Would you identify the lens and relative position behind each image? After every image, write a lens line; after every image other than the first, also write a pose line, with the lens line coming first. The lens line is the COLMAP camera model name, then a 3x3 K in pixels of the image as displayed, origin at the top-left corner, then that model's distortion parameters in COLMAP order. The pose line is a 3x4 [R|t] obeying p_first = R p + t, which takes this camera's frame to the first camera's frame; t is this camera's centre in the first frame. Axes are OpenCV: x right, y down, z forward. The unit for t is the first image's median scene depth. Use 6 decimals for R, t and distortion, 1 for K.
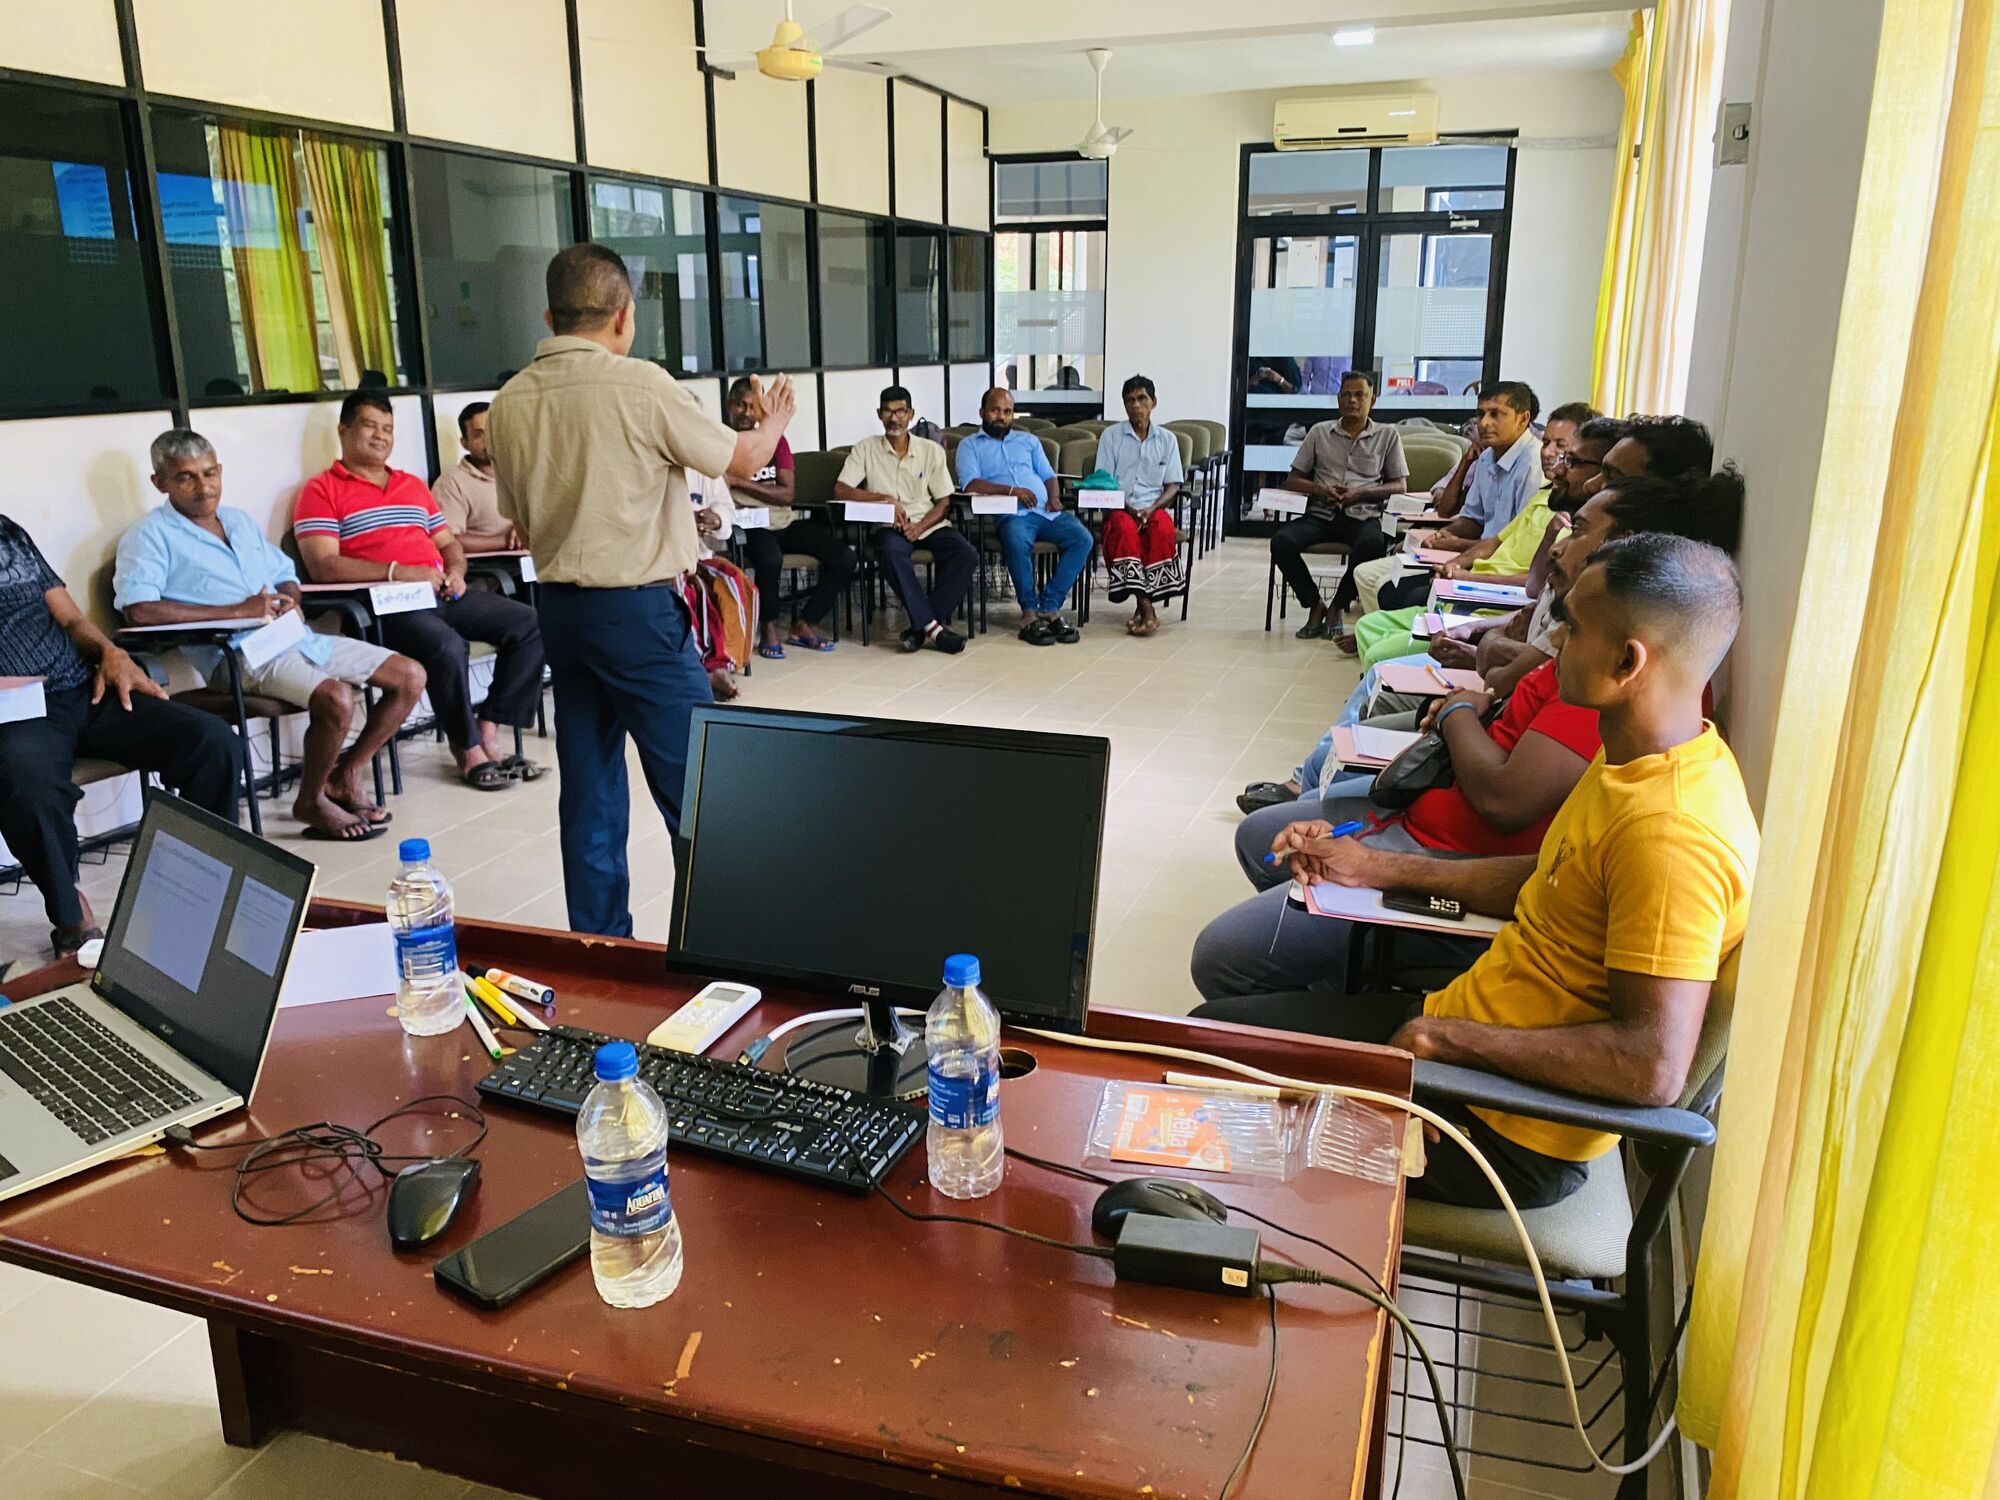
lens RADIAL K [[1529.2, 0, 1000.0], [0, 1529.2, 750.0], [0, 0, 1]] dist [0.029290, -0.000681]
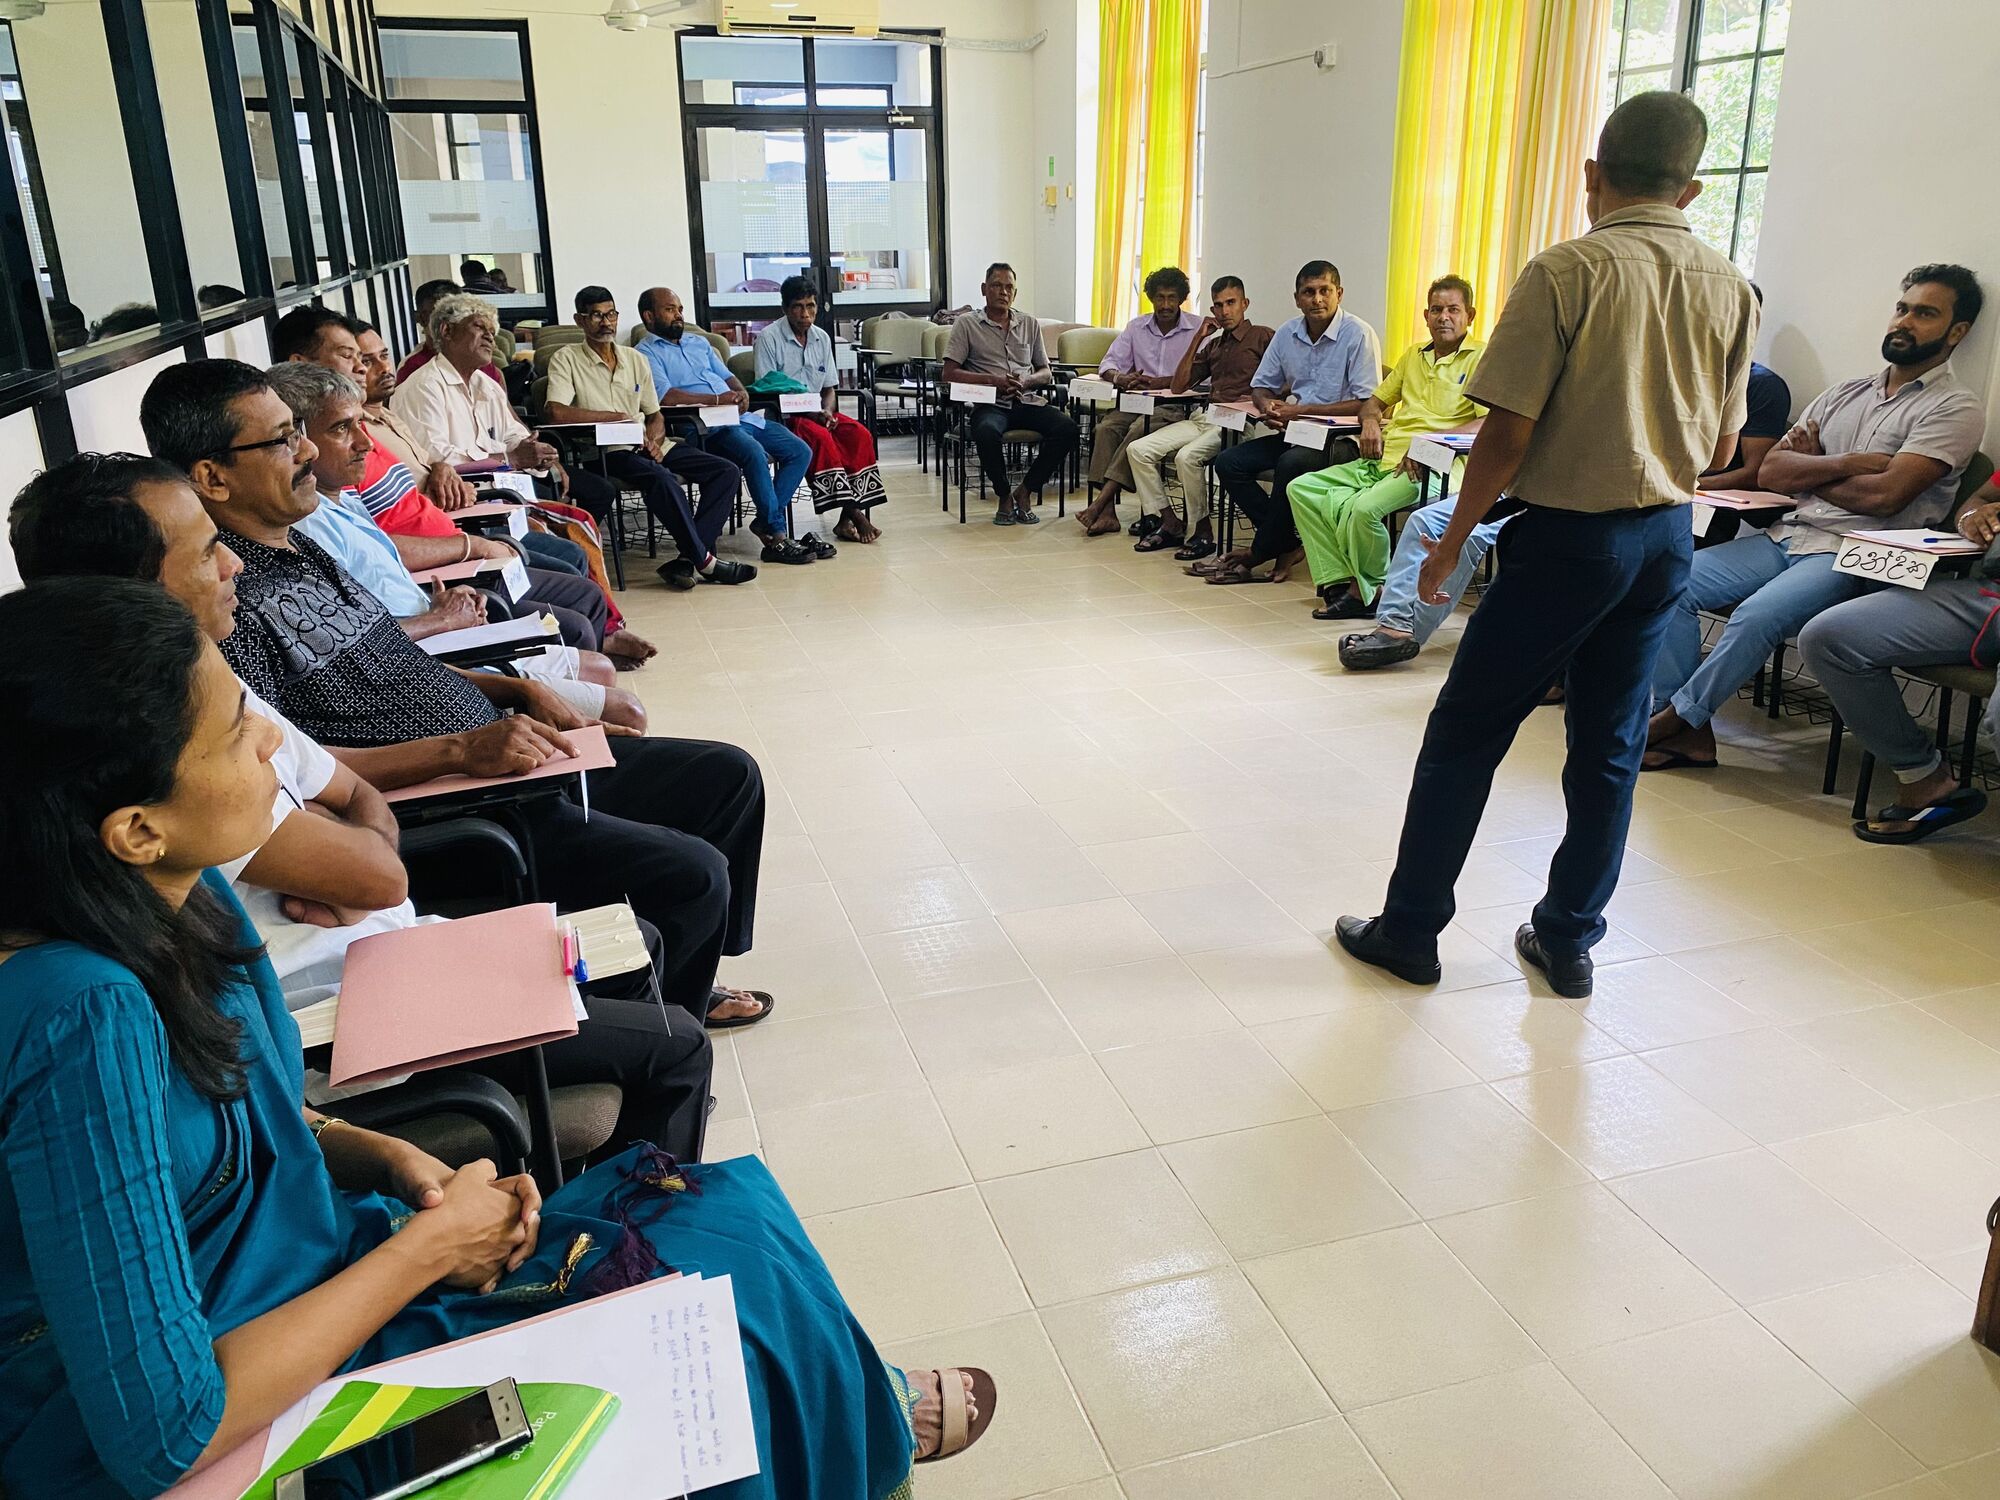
lens RADIAL K [[1529.2, 0, 1000.0], [0, 1529.2, 750.0], [0, 0, 1]] dist [0.029290, -0.000681]
pose [[0.803672, -0.203123, 0.559332, -0.313739], [0.170333, 0.979134, 0.110833, -0.028786], [-0.570174, 0.006199, 0.821501, 0.112240]]
